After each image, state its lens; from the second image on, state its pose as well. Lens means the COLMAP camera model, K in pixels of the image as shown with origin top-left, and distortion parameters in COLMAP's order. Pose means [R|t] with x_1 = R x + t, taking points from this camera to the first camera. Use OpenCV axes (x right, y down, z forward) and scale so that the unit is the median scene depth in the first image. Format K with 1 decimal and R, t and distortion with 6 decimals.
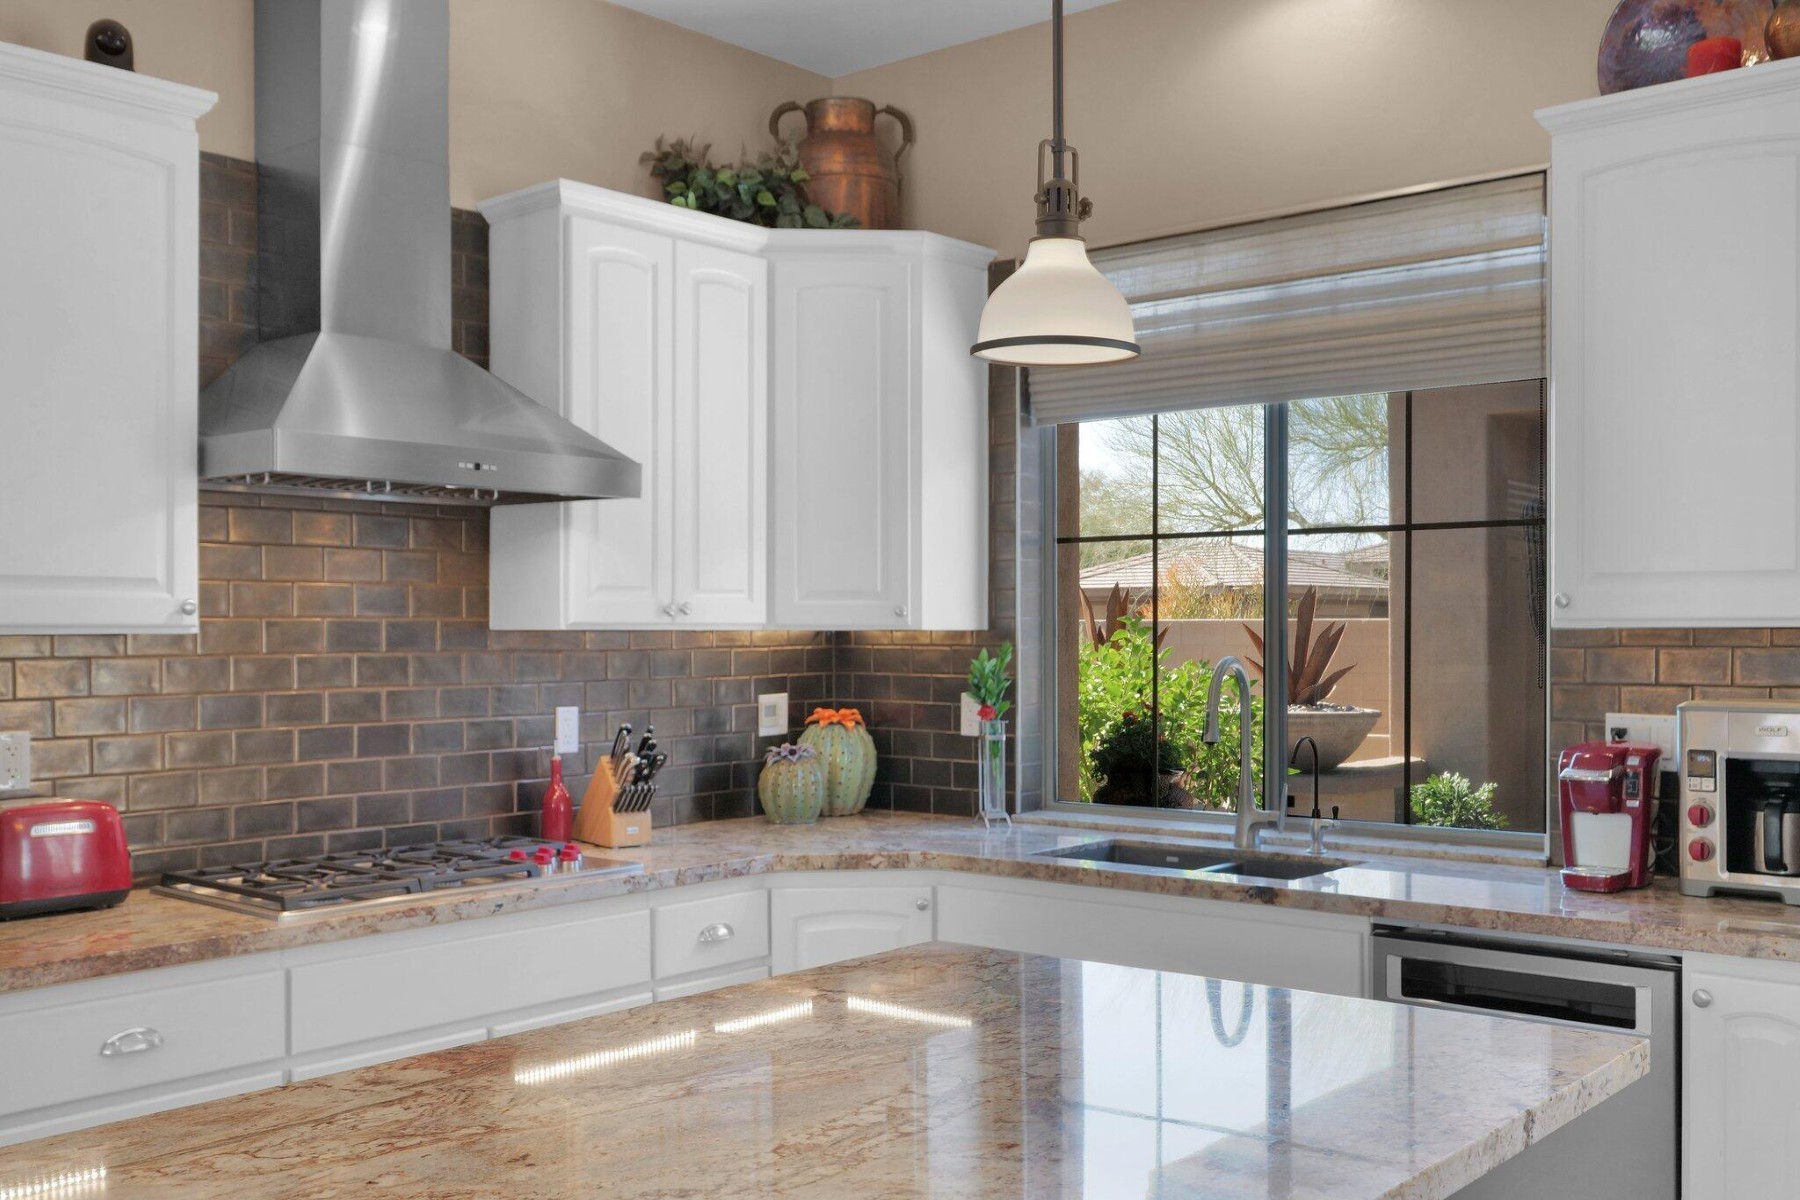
lens RADIAL K [[1772.5, 0, 902.4], [0, 1772.5, 636.2], [0, 0, 1]] dist [0.007338, -0.004362]
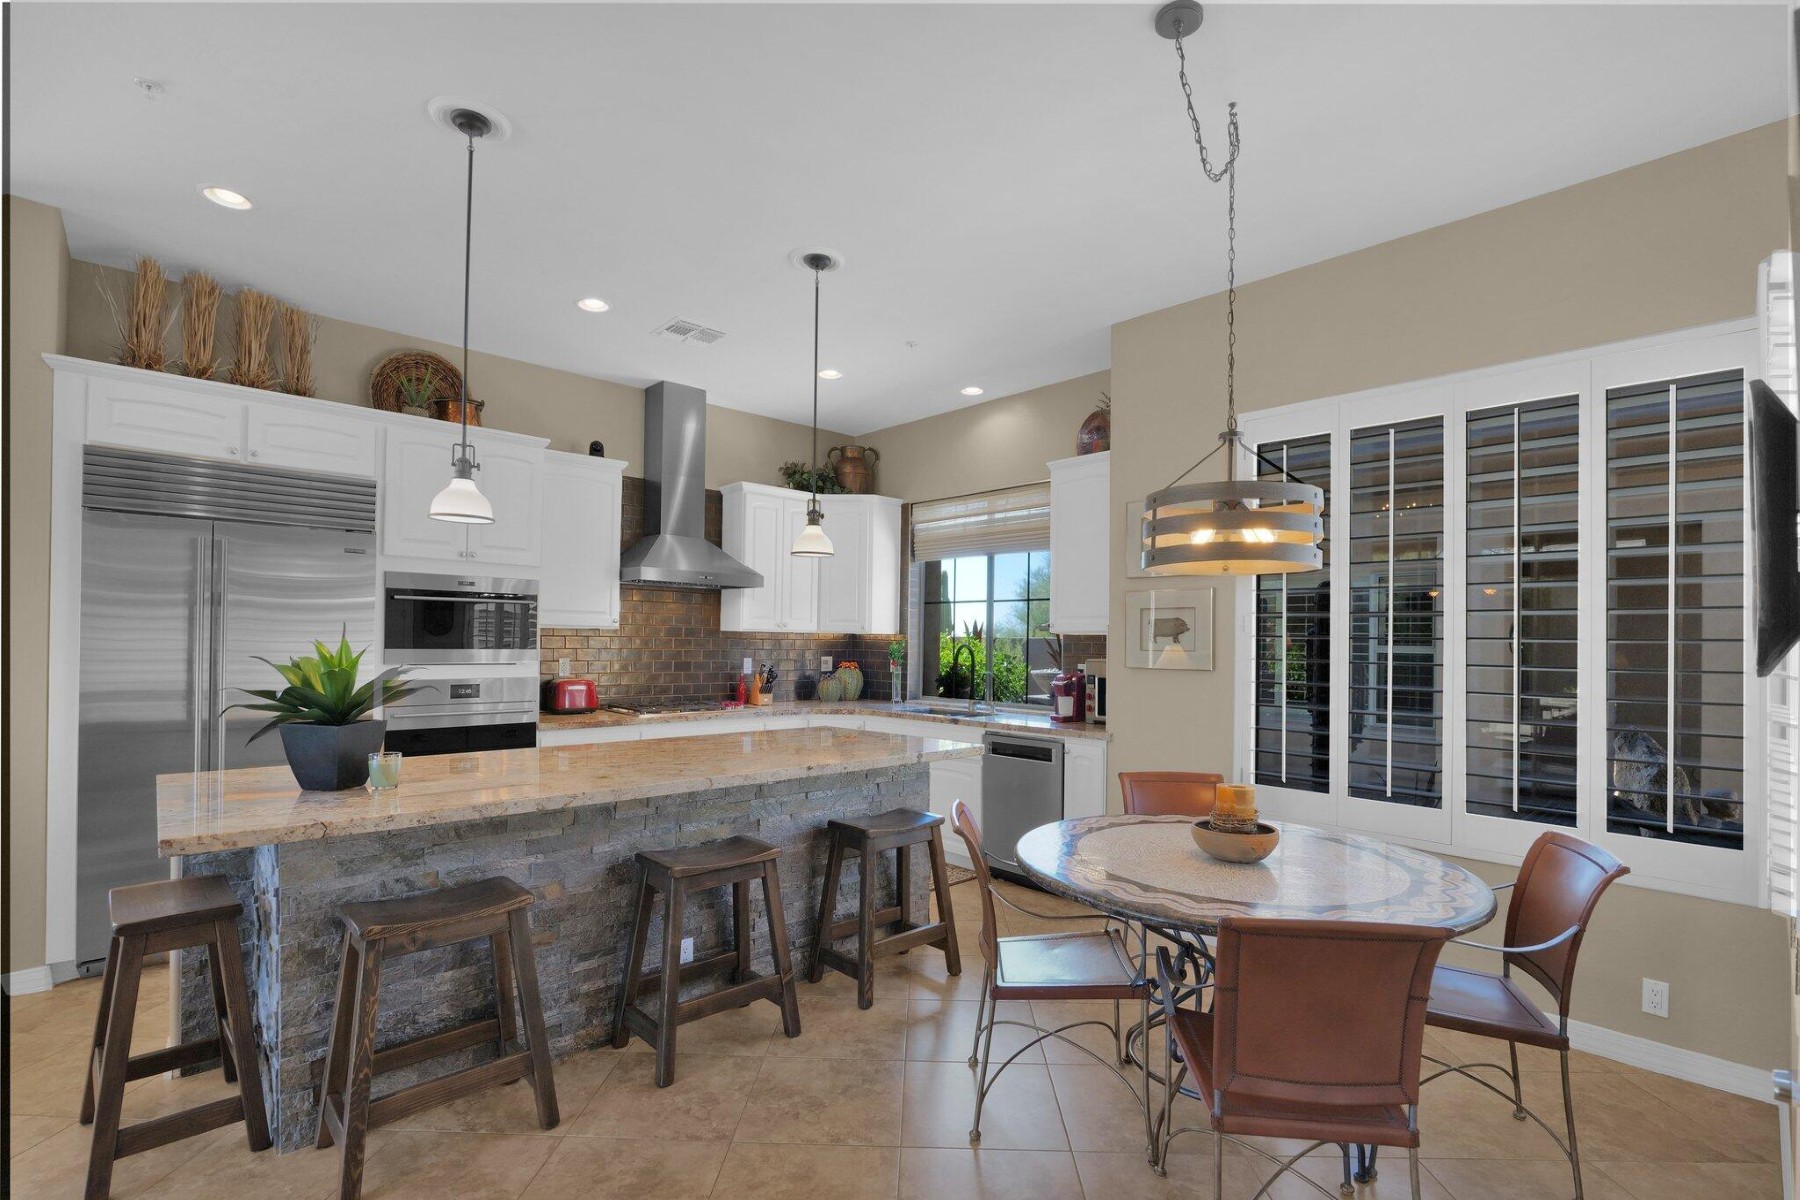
lens RADIAL K [[851.1, 0, 898.4], [0, 851.1, 635.9], [0, 0, 1]] dist [-0.015256, 0.000979]
pose [[0.992515, 0.016210, -0.121039, 0.243979], [-0.017667, 0.999784, -0.010971, 0.015659], [0.120835, 0.013027, 0.992587, -0.391844]]
